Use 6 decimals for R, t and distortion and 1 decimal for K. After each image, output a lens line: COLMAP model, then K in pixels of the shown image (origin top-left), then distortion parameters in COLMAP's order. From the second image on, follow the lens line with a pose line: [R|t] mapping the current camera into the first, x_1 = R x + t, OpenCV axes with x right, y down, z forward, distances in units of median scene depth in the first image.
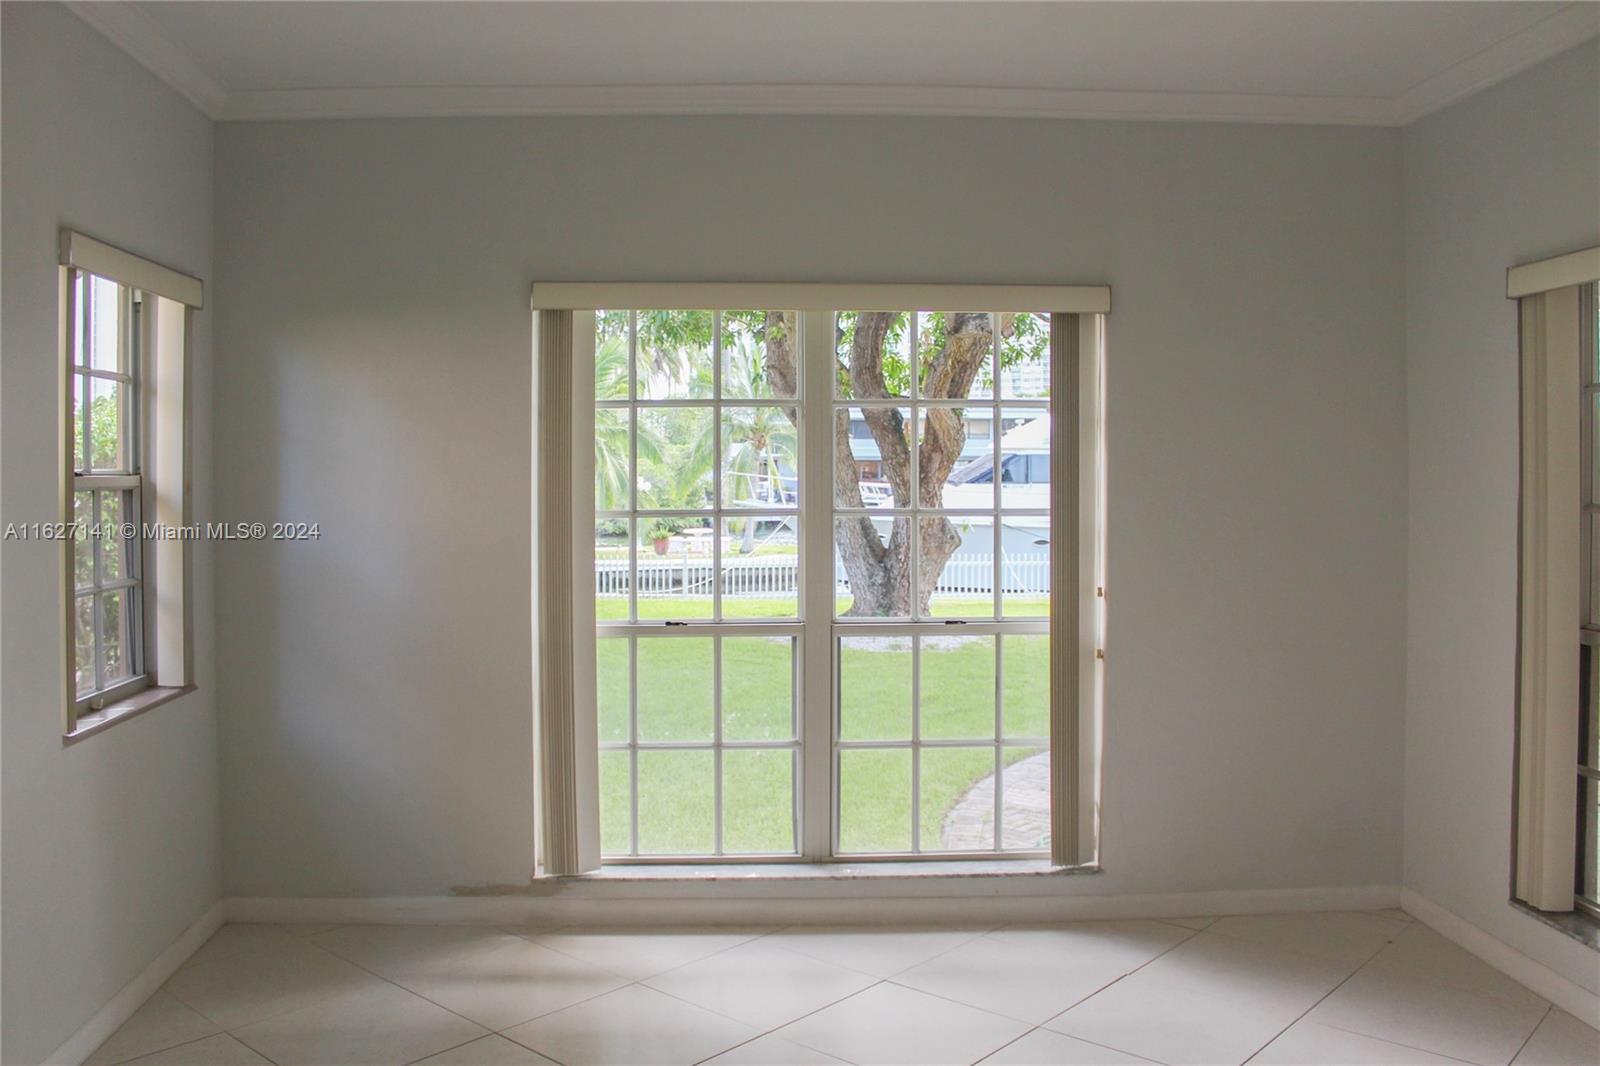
lens RADIAL K [[1471.8, 0, 751.6], [0, 1471.8, 502.3], [0, 0, 1]] dist [-0.086541, 0.000000]
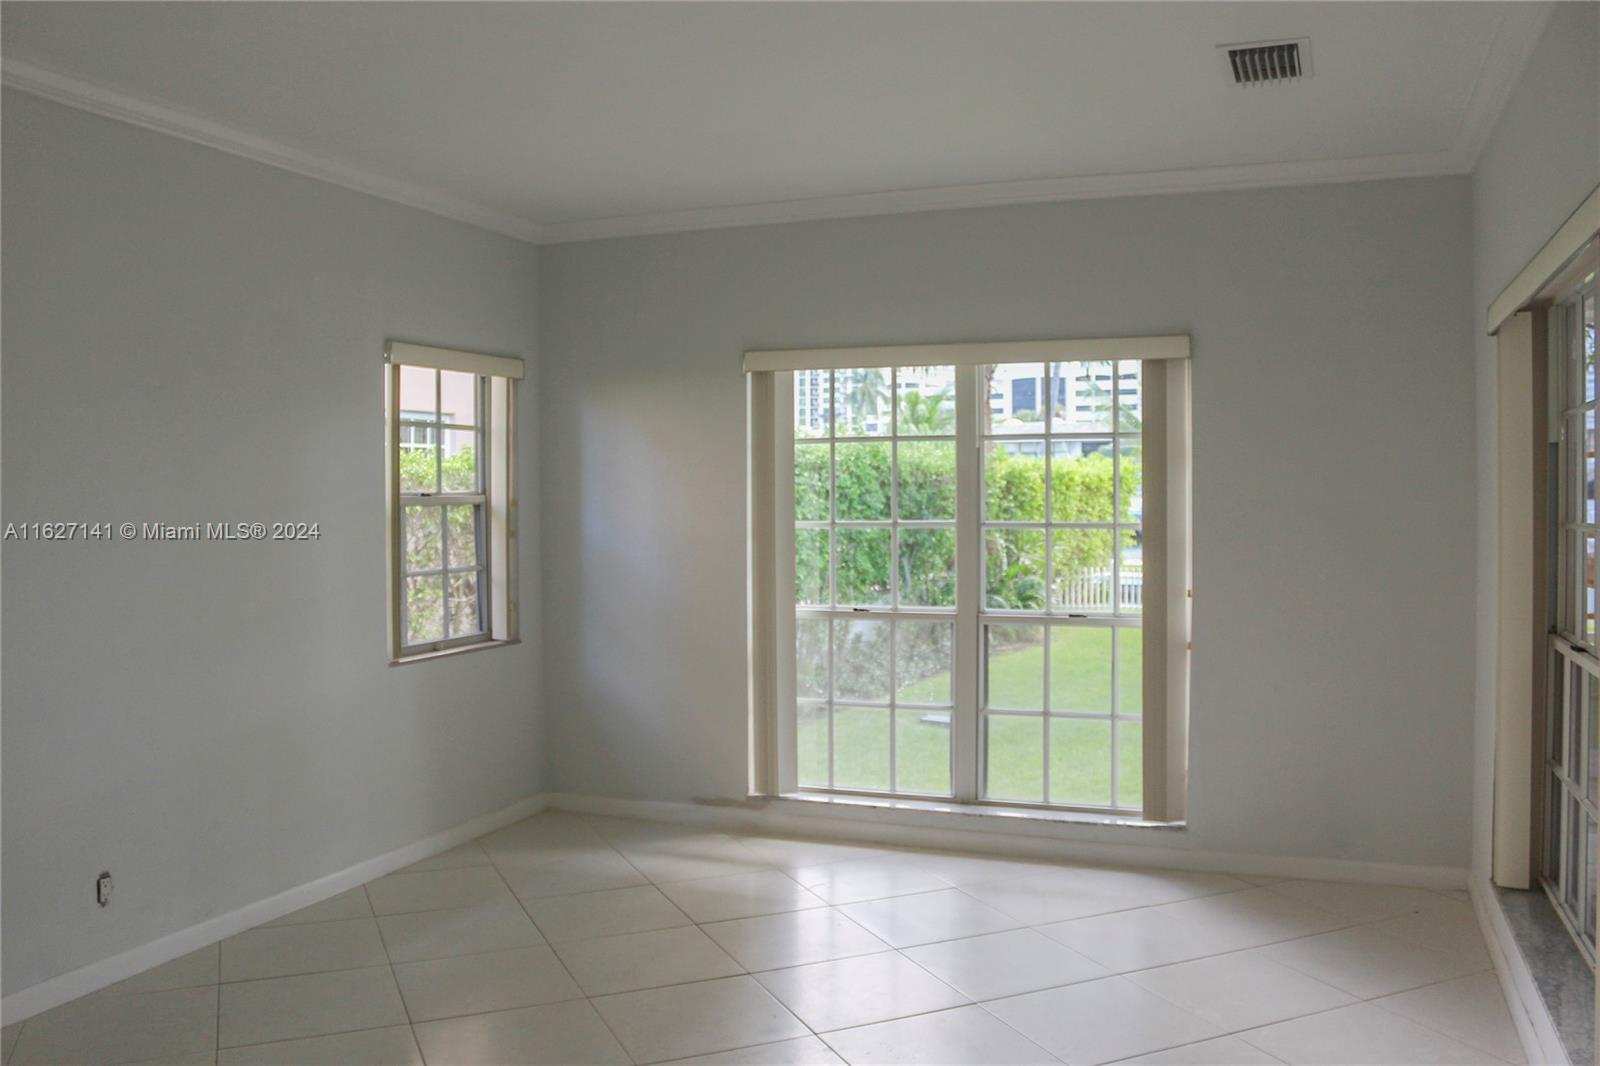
lens RADIAL K [[1471.8, 0, 800.7], [0, 1471.8, 538.1], [0, 0, 1]] dist [-0.086541, 0.000000]
pose [[0.914261, 0.011328, -0.404967, 0.432150], [-0.007460, 0.999910, 0.011128, 0.005733], [0.405056, -0.007153, 0.914264, -0.208494]]
